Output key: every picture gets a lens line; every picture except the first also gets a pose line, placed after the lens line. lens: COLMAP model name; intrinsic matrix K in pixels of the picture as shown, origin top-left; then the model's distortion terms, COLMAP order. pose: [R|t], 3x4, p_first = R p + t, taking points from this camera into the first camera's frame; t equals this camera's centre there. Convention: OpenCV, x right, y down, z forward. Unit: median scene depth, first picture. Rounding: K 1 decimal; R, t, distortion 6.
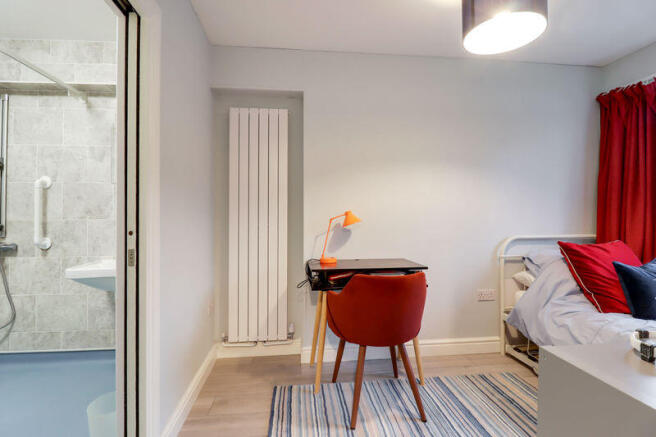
lens RADIAL K [[310.7, 0, 327.3], [0, 310.7, 214.5], [0, 0, 1]] dist [-0.013347, -0.000562]
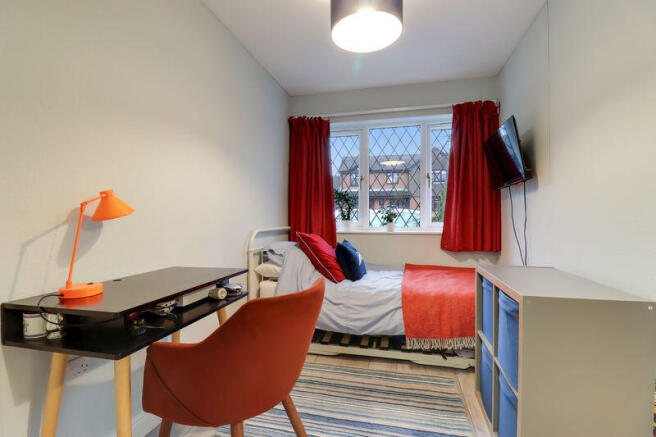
lens RADIAL K [[310.7, 0, 327.3], [0, 310.7, 214.5], [0, 0, 1]] dist [-0.013347, -0.000562]
pose [[0.341647, 0.012511, 0.939745, -0.303585], [0.007561, 0.999842, -0.016060, 0.040686], [-0.939798, 0.012592, 0.341499, 0.464288]]
